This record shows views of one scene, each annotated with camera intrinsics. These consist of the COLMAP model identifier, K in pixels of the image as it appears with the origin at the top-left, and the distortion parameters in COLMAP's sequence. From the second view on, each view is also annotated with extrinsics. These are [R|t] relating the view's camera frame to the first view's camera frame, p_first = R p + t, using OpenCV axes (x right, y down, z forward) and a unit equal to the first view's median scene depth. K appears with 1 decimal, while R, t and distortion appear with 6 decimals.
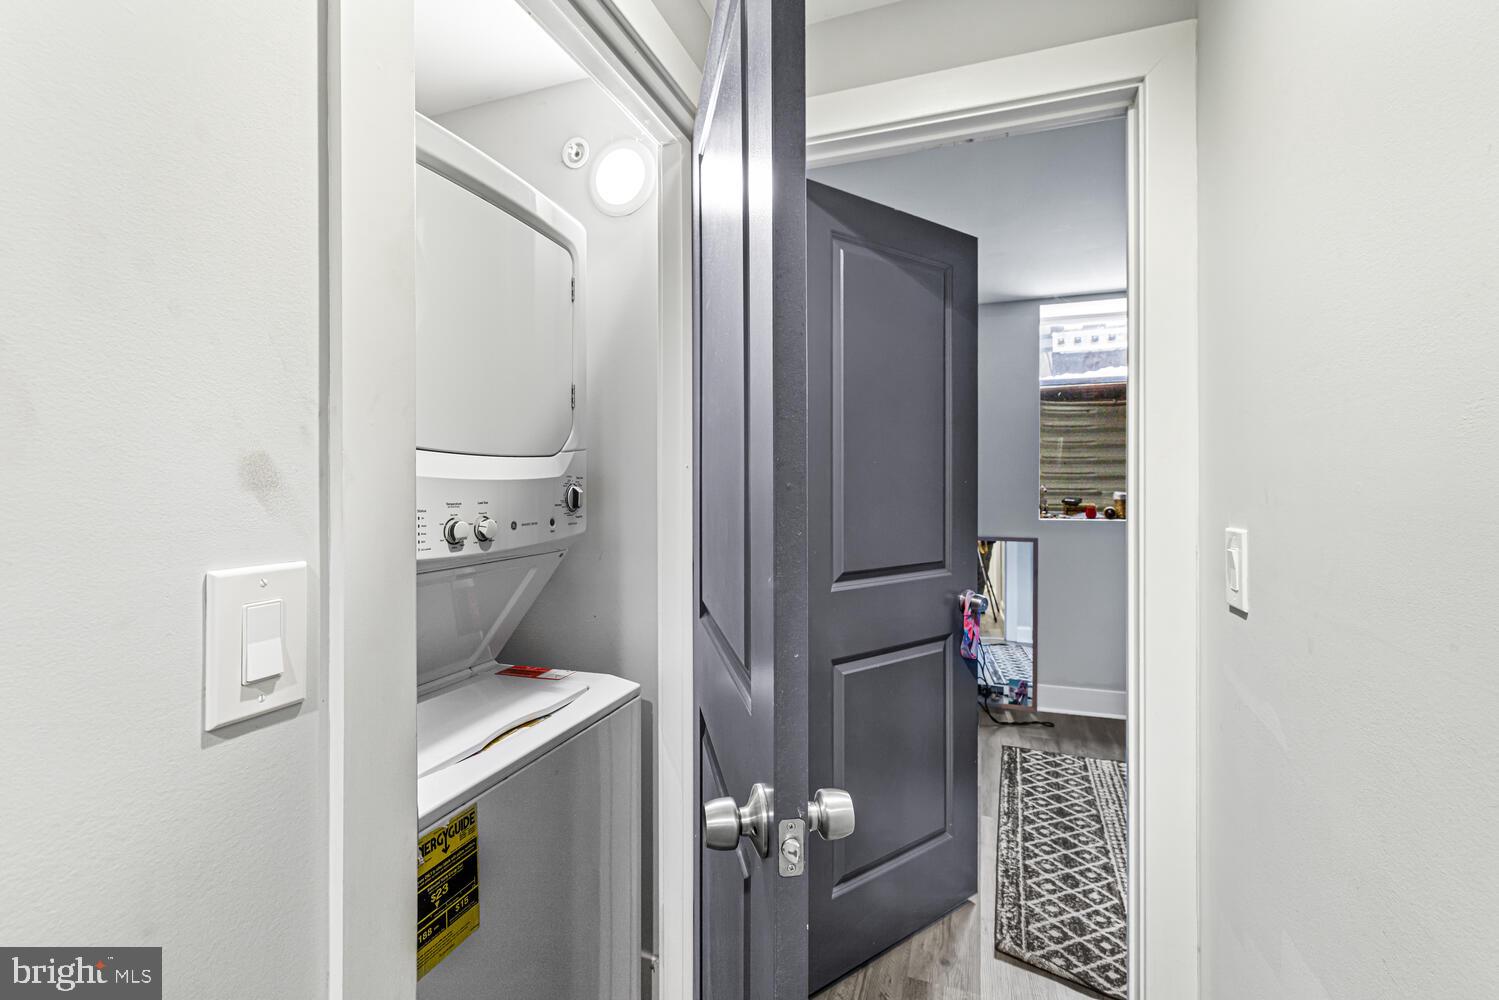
lens RADIAL K [[680.7, 0, 730.4], [0, 680.7, 474.1], [0, 0, 1]] dist [-0.000272, -0.000350]
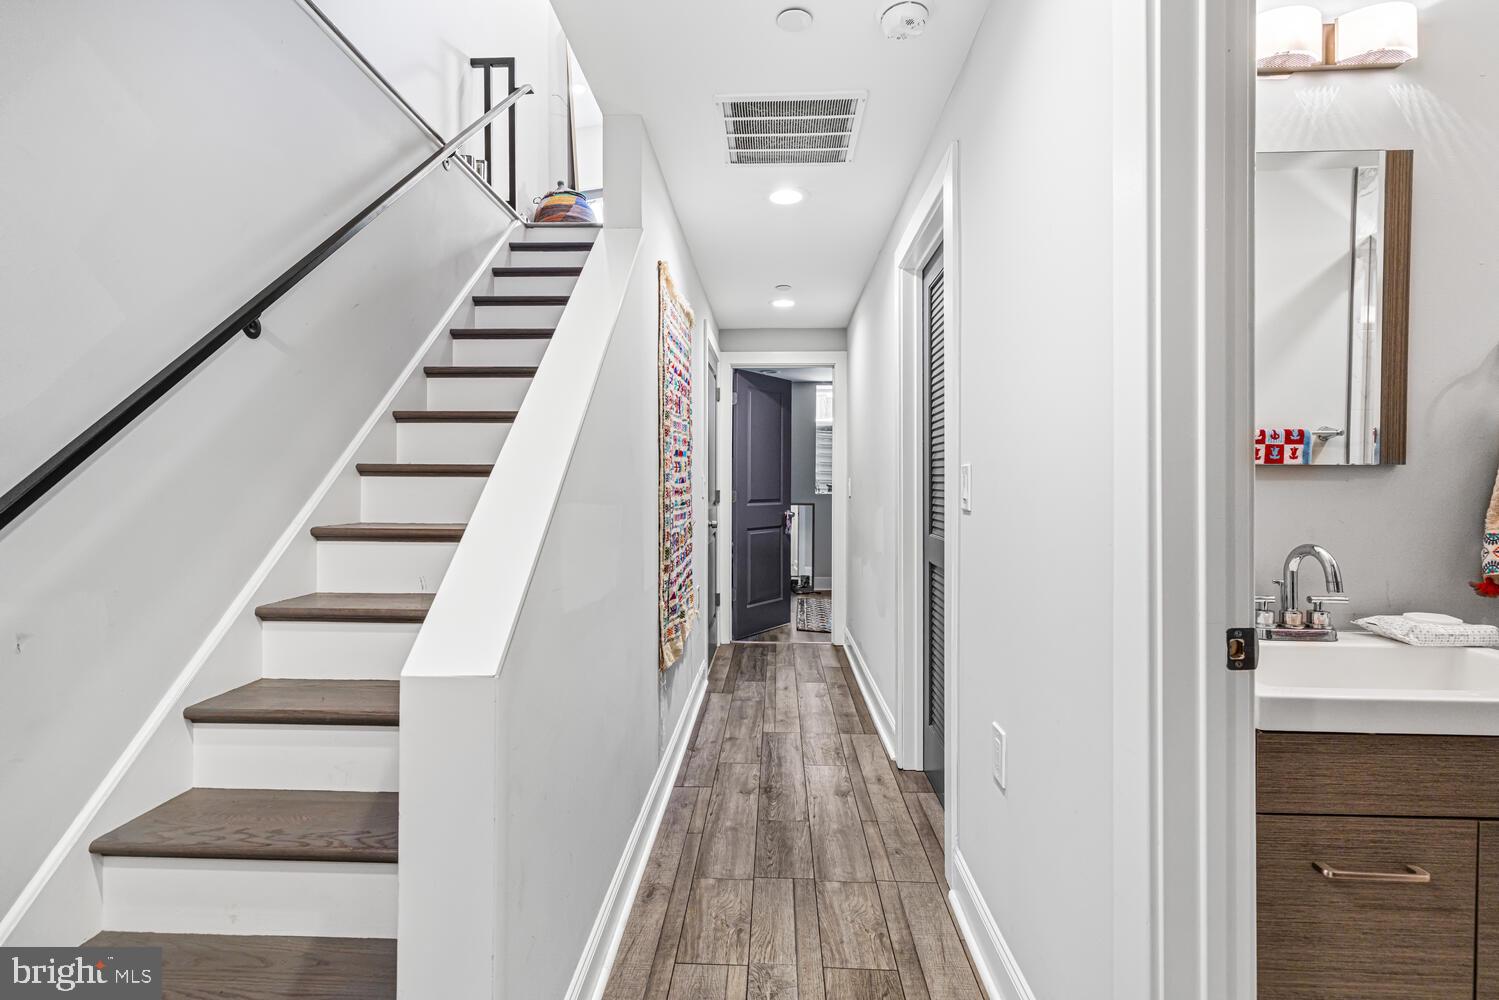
lens RADIAL K [[657.5, 0, 749.4], [0, 657.5, 483.8], [0, 0, 1]] dist [0.001330, 0.000229]
pose [[0.951939, 0.001822, 0.306282, -0.343363], [-0.002017, 0.999998, 0.000319, 0.033884], [-0.306281, -0.000921, 0.951941, -0.832876]]
